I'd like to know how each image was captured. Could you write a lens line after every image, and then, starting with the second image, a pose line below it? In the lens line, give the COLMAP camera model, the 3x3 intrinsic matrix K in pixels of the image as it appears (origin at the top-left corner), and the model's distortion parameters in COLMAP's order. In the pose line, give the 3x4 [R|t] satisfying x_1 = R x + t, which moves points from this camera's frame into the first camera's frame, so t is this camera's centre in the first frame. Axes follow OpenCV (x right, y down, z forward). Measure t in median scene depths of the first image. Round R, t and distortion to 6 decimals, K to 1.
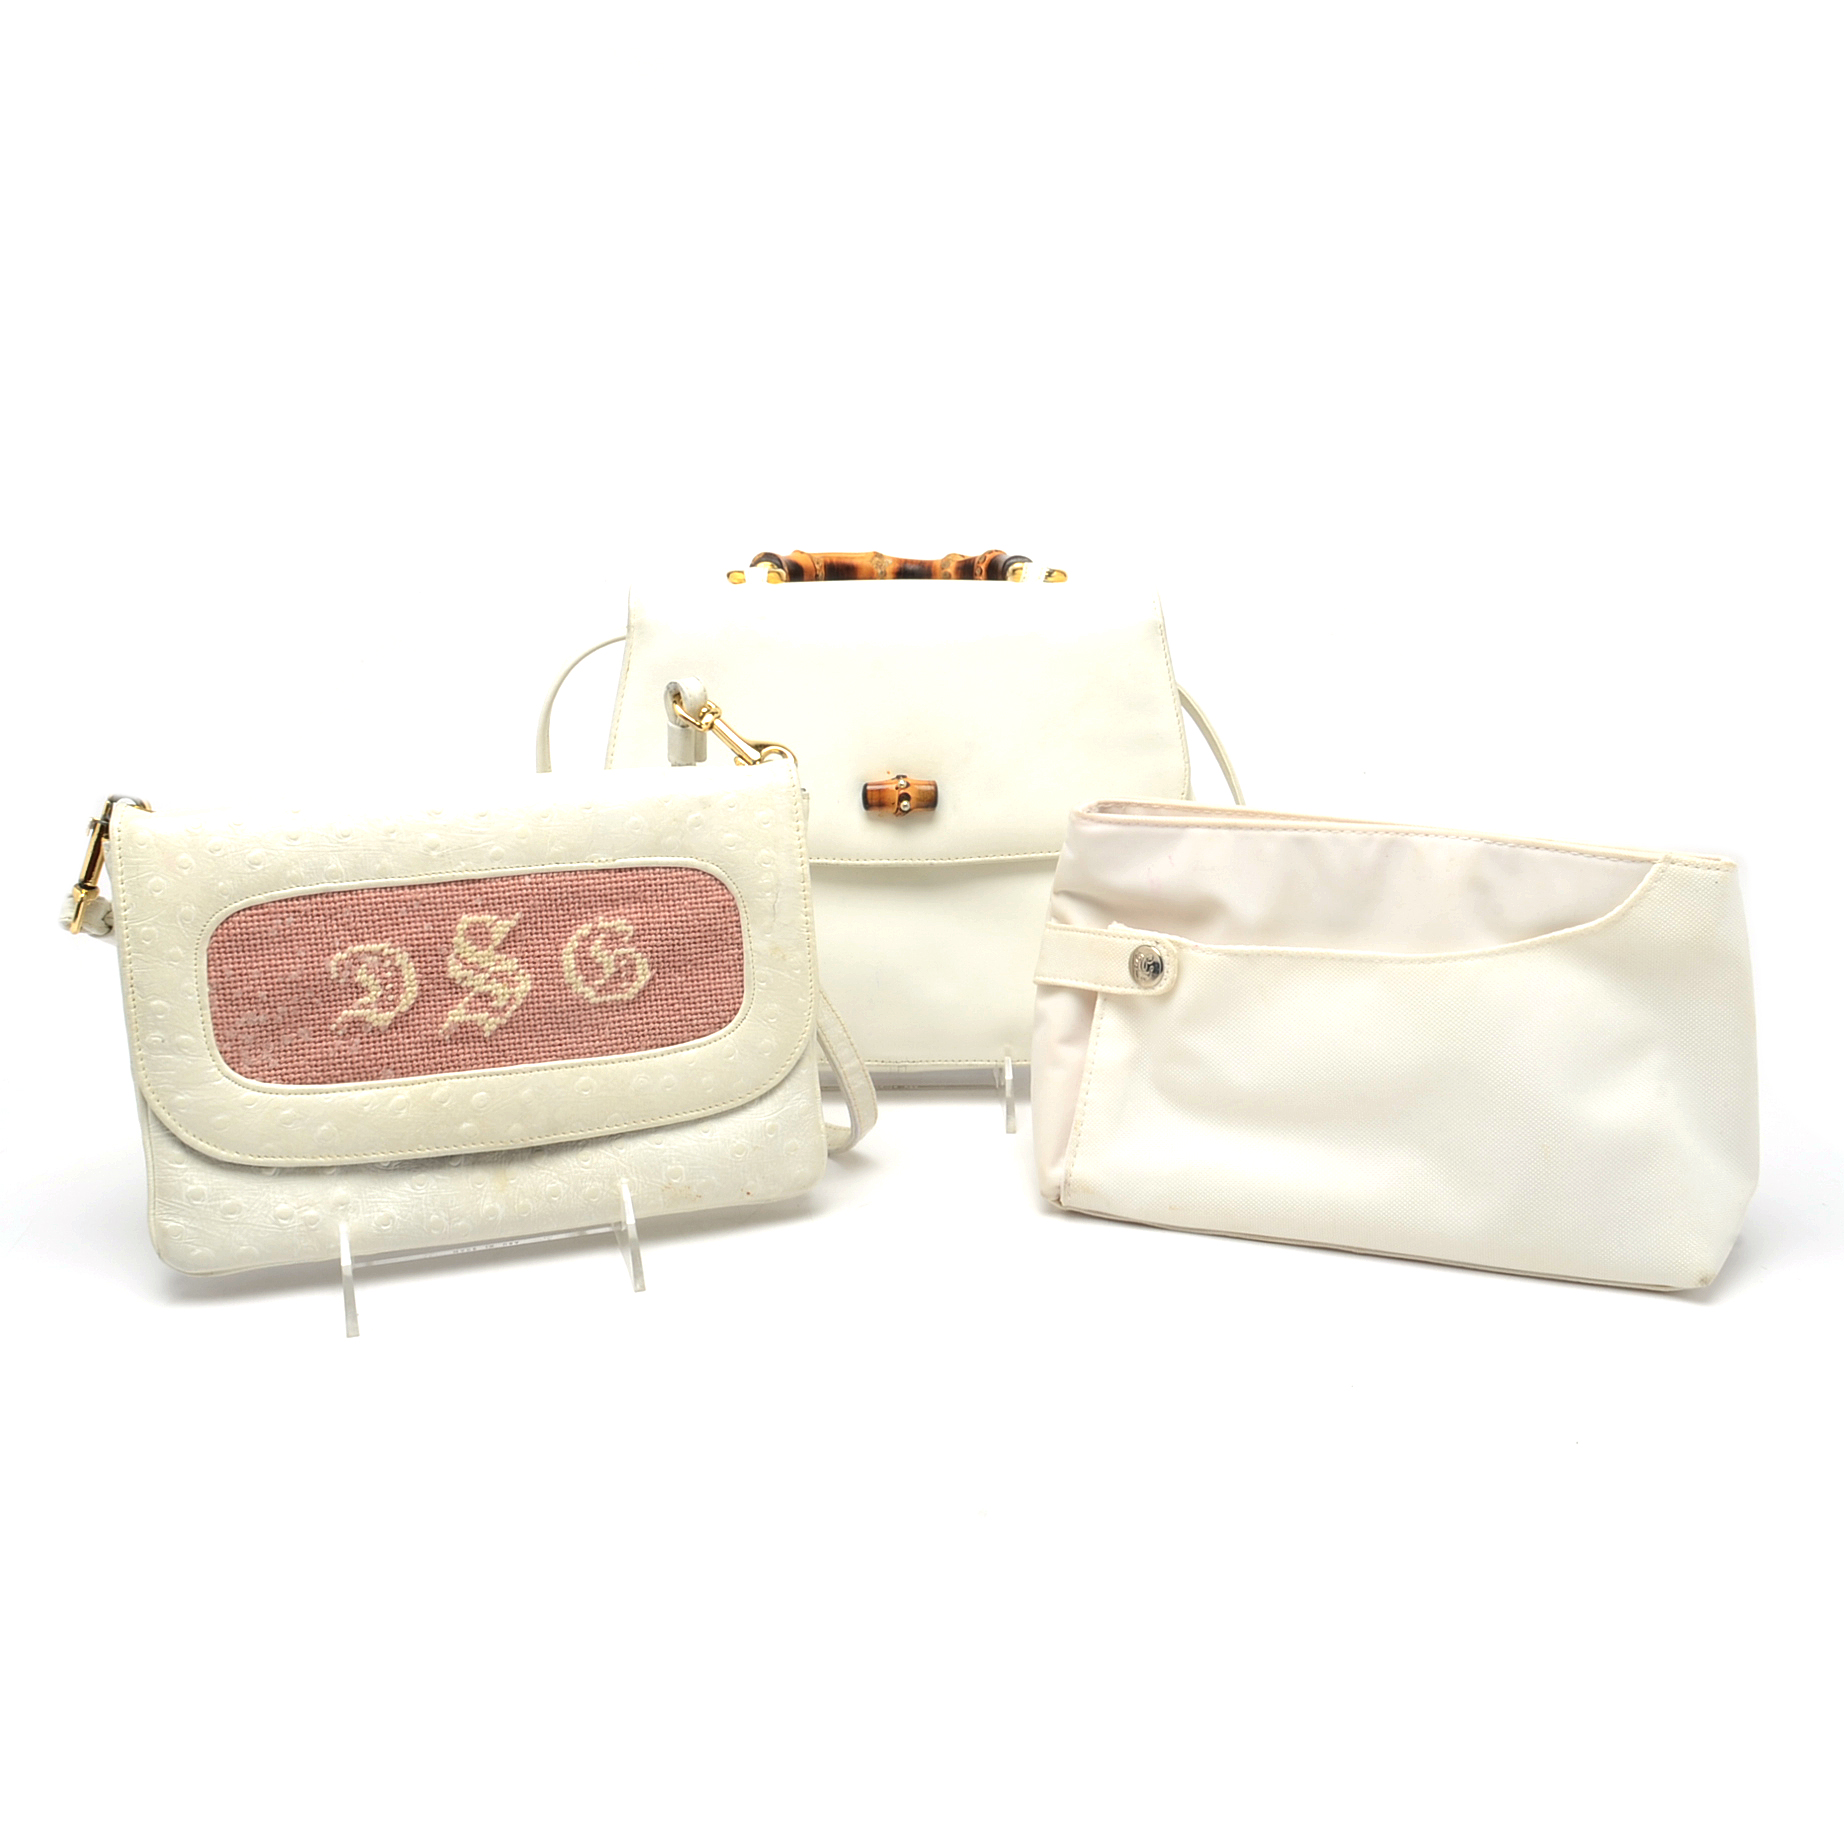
lens RADIAL K [[2067.4, 0, 920.4], [0, 2067.4, 878.7], [0, 0, 1]] dist [-0.001492, -0.010886]
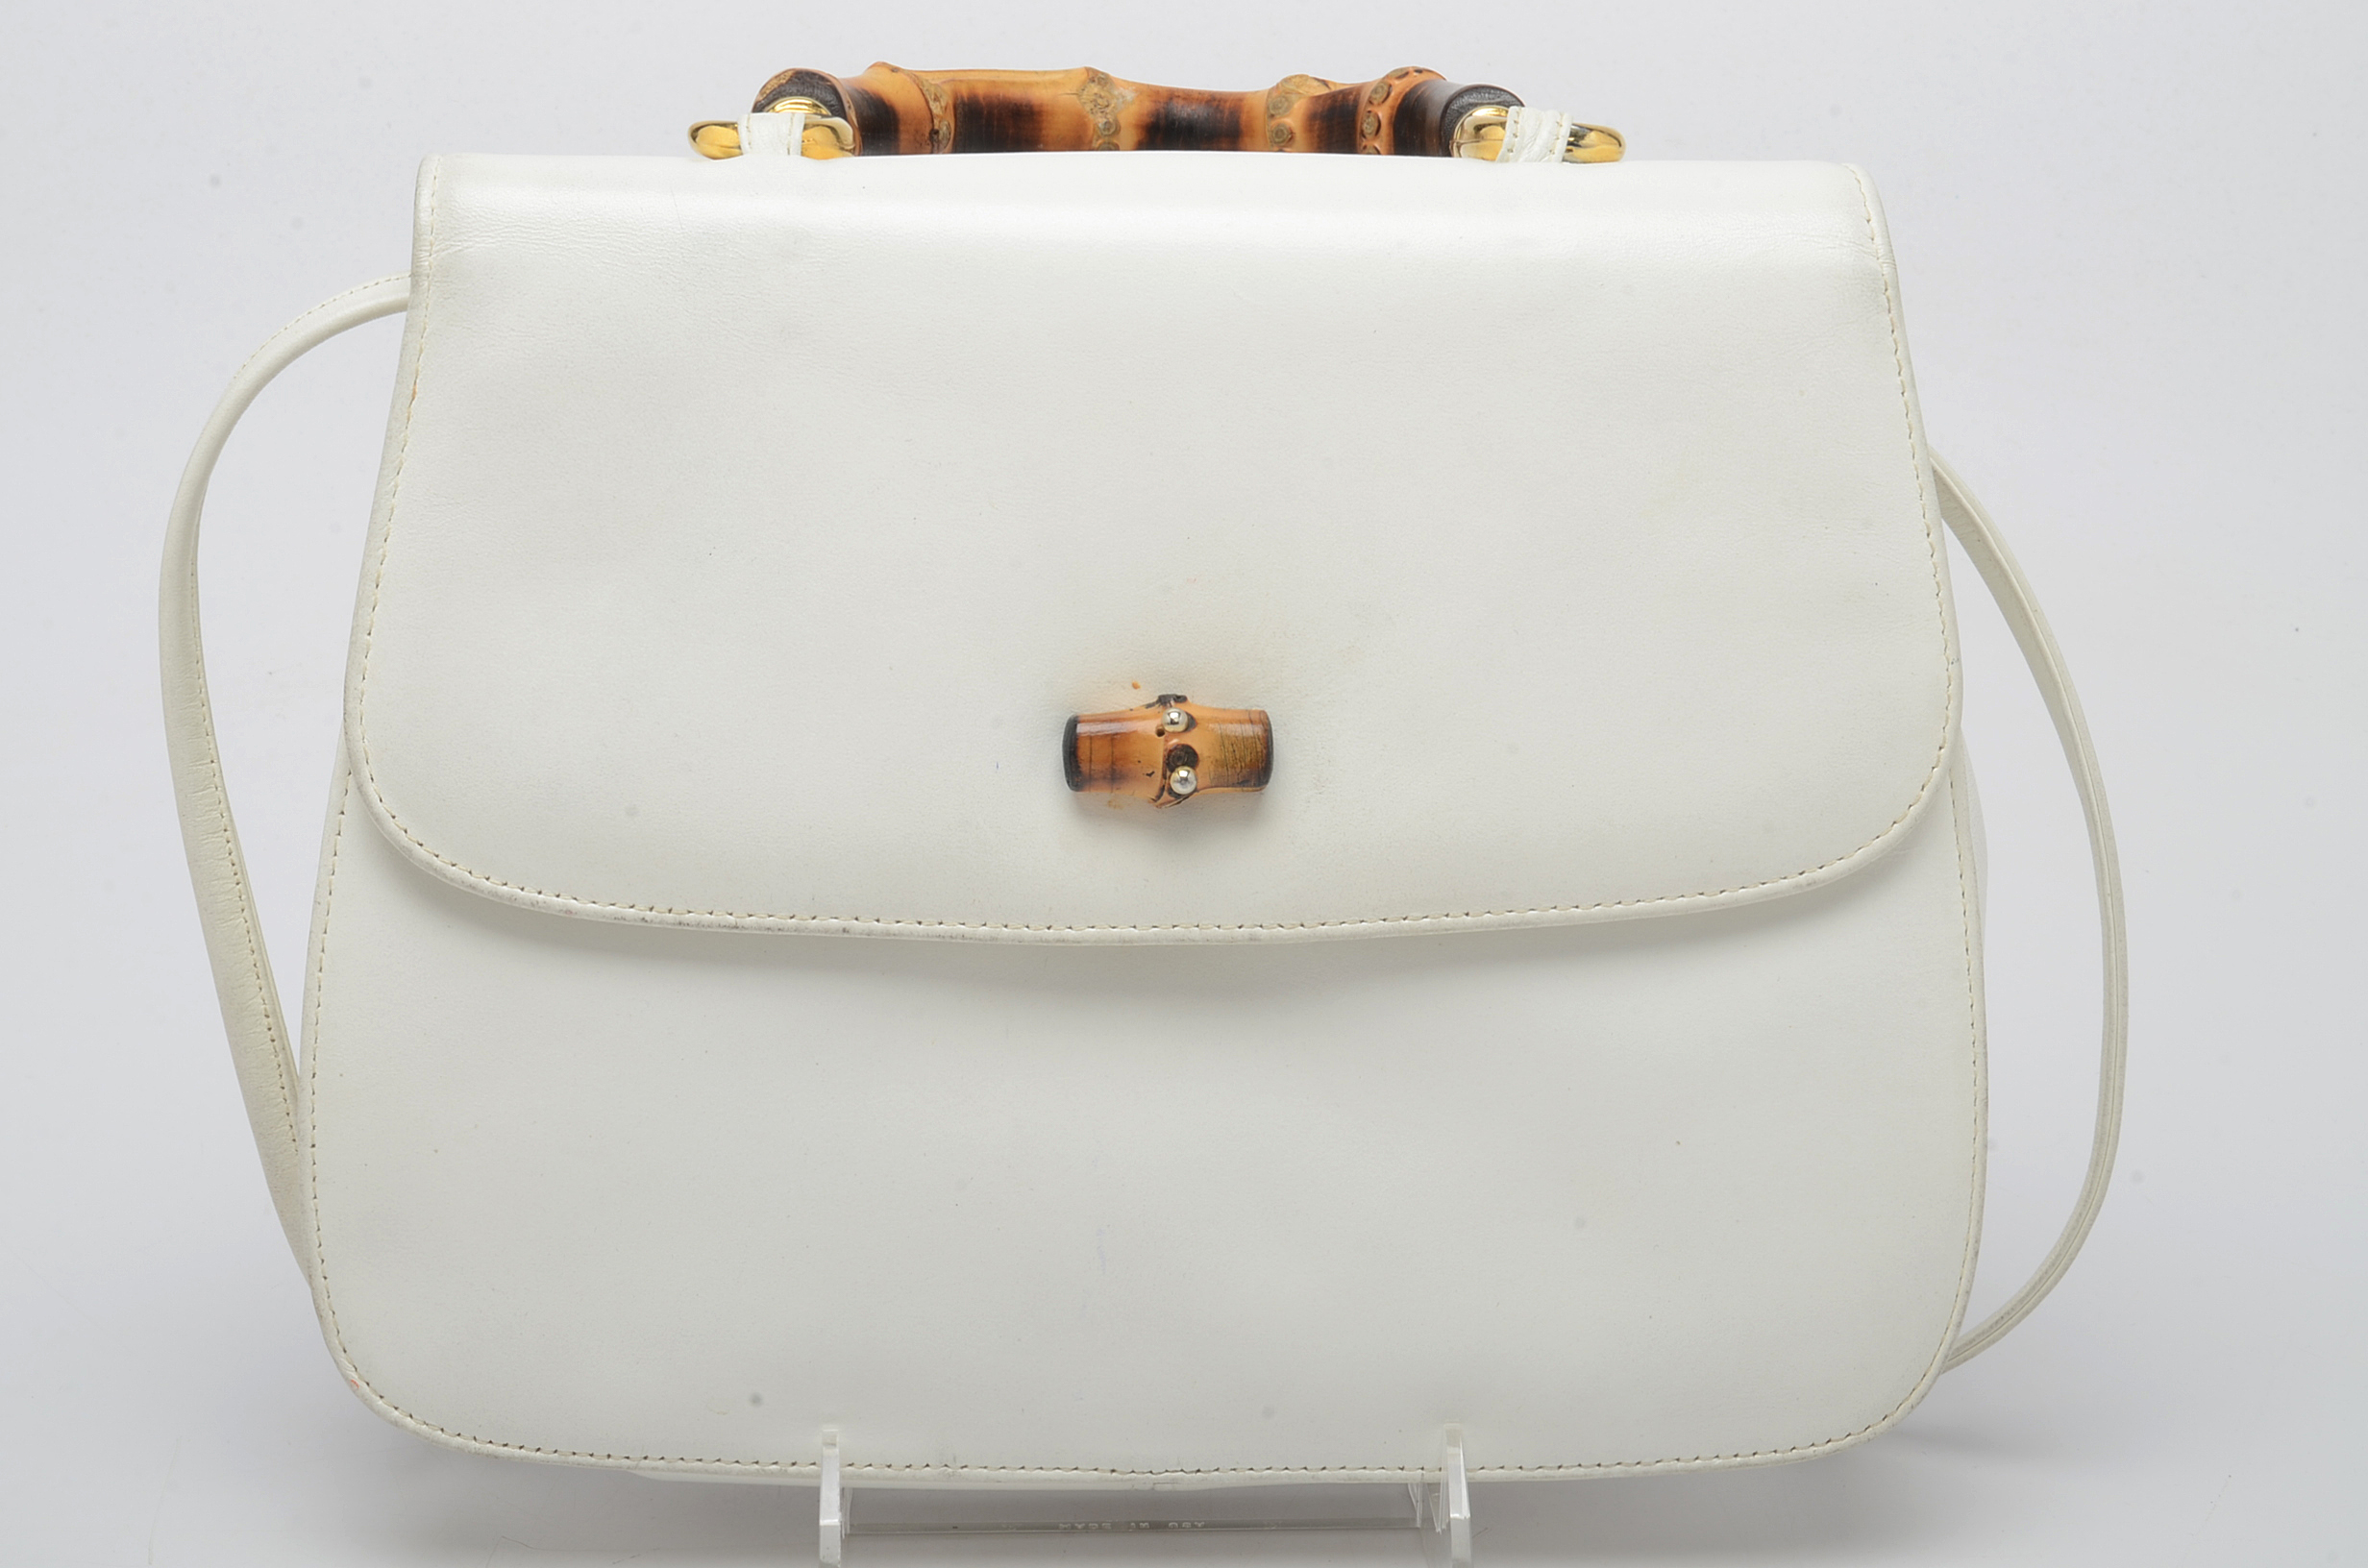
lens RADIAL K [[3988.1, 0, 1184.0], [0, 3988.1, 784.0], [0, 0, 1]] dist [0.009816, 0.040642]
pose [[0.999472, 0.005034, 0.032093, -0.028911], [-0.006054, 0.999477, 0.031756, -0.055555], [-0.031917, -0.031934, 0.998980, 0.295412]]
